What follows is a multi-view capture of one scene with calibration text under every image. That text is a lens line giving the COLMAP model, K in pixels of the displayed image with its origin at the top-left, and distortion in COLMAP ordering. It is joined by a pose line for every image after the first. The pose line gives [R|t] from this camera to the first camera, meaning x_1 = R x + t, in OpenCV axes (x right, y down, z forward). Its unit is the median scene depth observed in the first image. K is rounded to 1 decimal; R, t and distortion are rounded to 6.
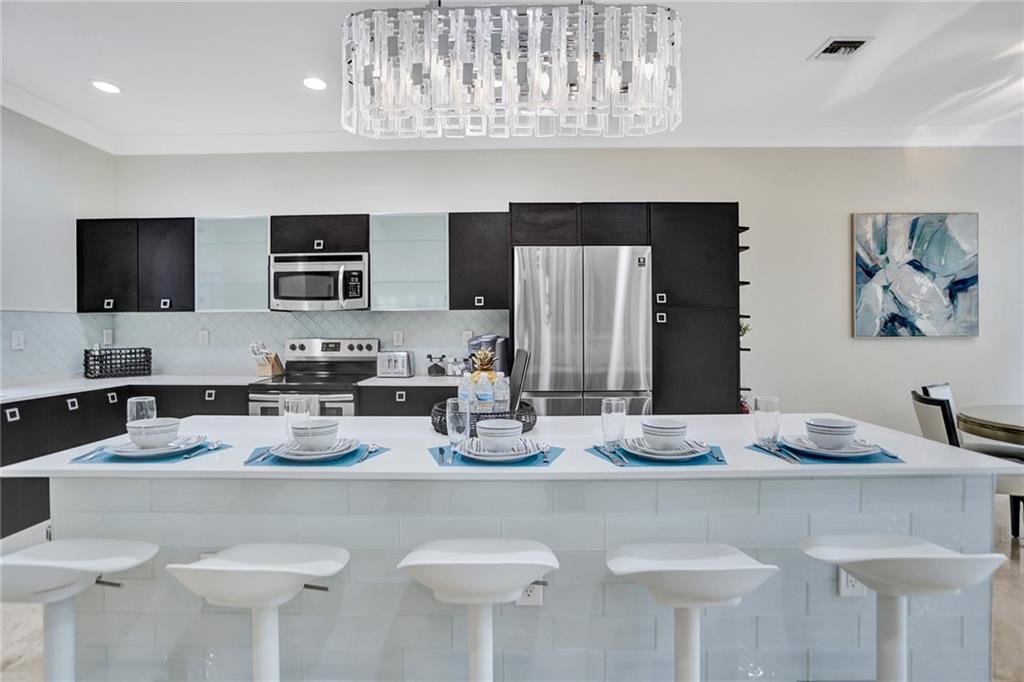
lens RADIAL K [[520.7, 0, 508.4], [0, 520.7, 326.6], [0, 0, 1]] dist [-0.037189, 0.013416]
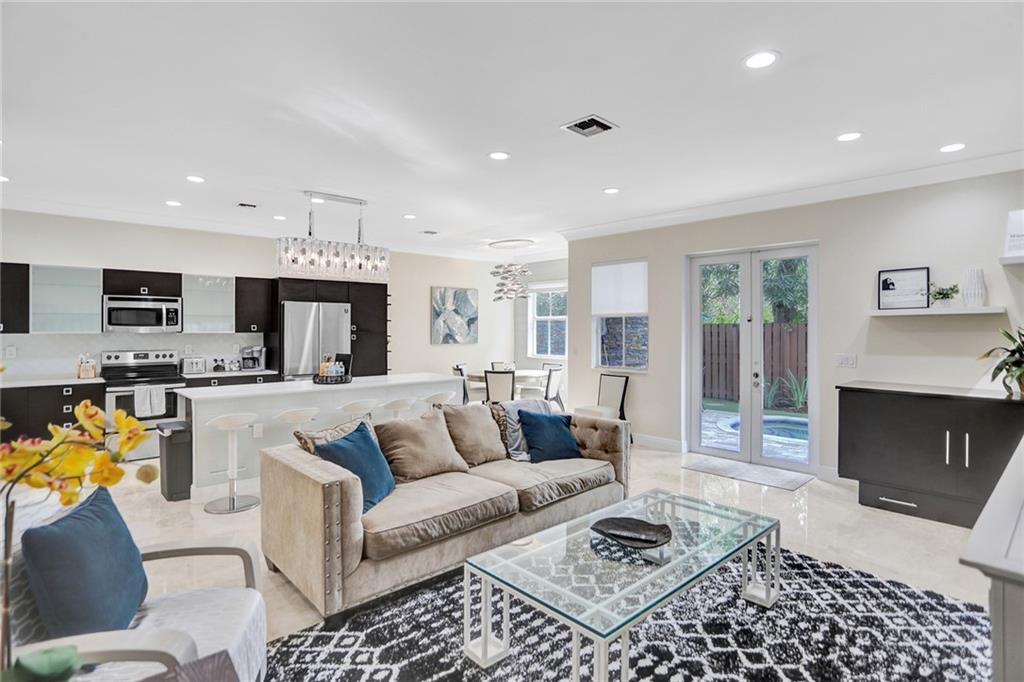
lens RADIAL K [[520.7, 0, 515.2], [0, 520.7, 326.6], [0, 0, 1]] dist [-0.037189, 0.013416]
pose [[0.726417, 0.006556, 0.687223, -0.613198], [-0.002397, 0.999973, -0.007006, -0.042086], [-0.687250, 0.003442, 0.726412, -0.884105]]
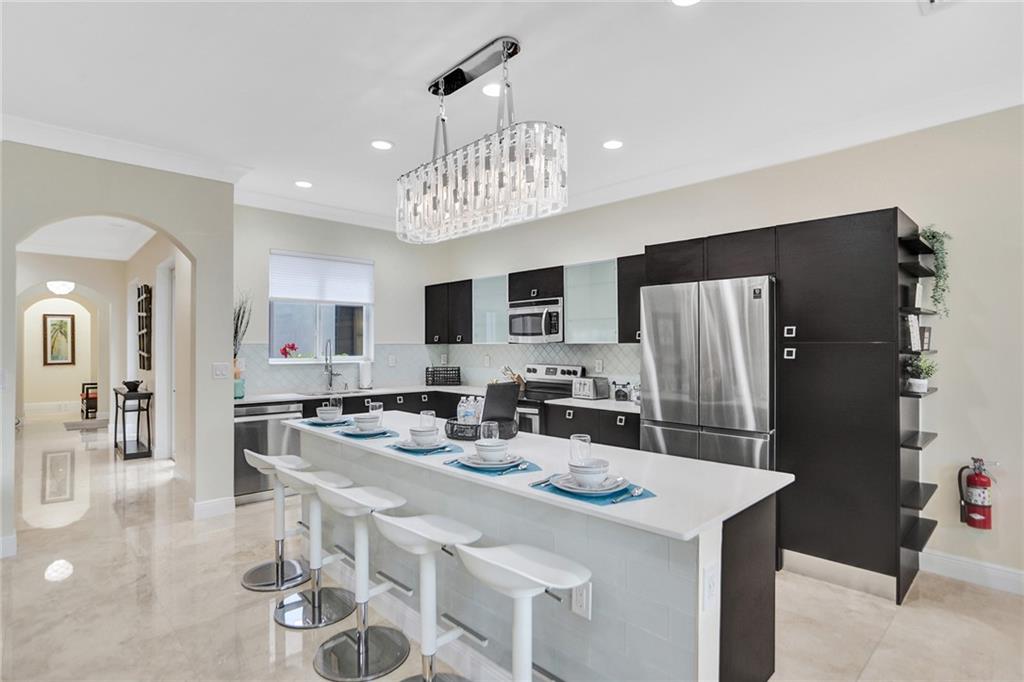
lens RADIAL K [[520.7, 0, 527.3], [0, 520.7, 340.2], [0, 0, 1]] dist [-0.037189, 0.013416]
pose [[0.722499, -0.002707, -0.691367, 0.530185], [-0.005602, 0.999937, -0.009769, -0.025969], [0.691349, 0.010931, 0.722438, 0.038537]]
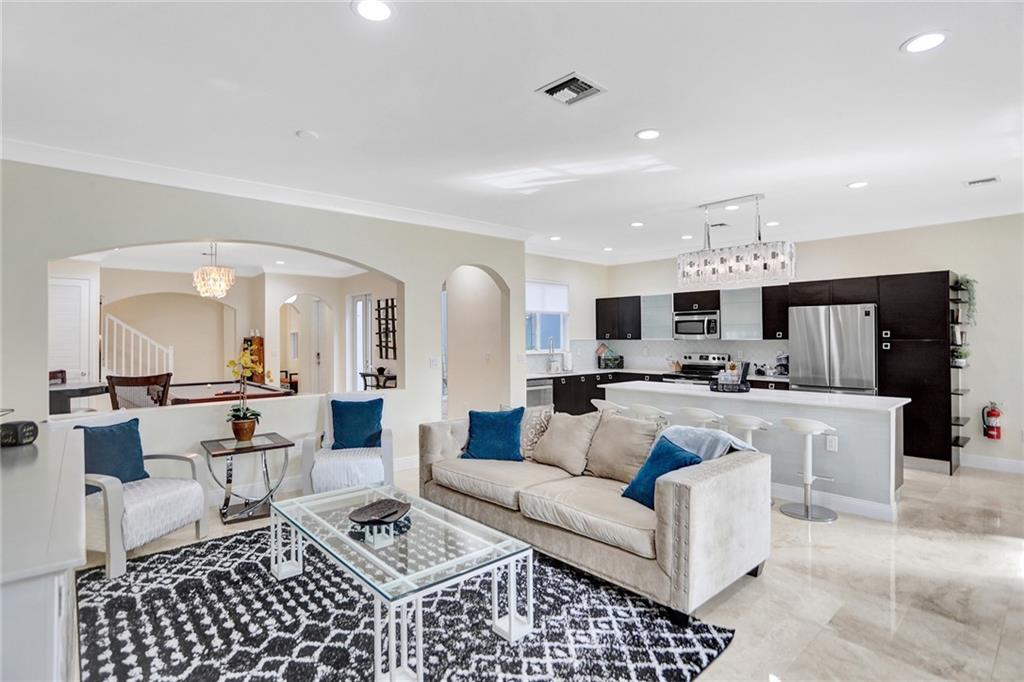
lens RADIAL K [[520.7, 0, 512.5], [0, 520.7, 332.7], [0, 0, 1]] dist [-0.037189, 0.013416]
pose [[0.690684, -0.005711, -0.723134, 0.592012], [0.000478, 0.999972, -0.007440, -0.043052], [0.723156, 0.004793, 0.690668, -0.893496]]
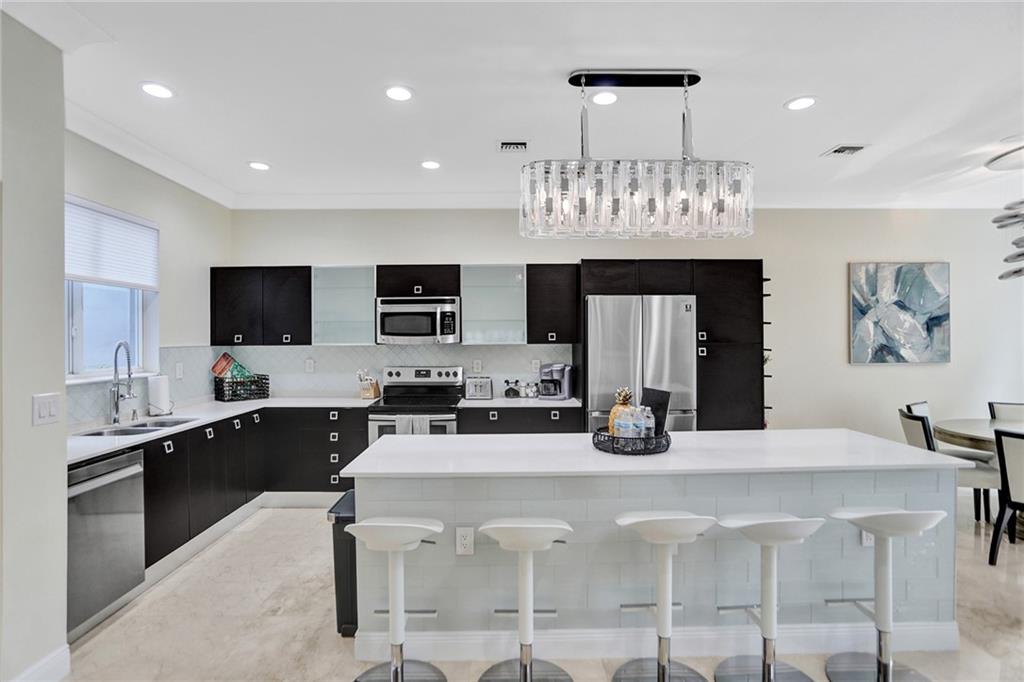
lens RADIAL K [[520.7, 0, 509.3], [0, 520.7, 334.4], [0, 0, 1]] dist [-0.037189, 0.013416]
pose [[0.999594, -0.001399, 0.028466, -0.188727], [0.001580, 0.999979, -0.006337, -0.046329], [-0.028456, 0.006380, 0.999575, -0.215508]]
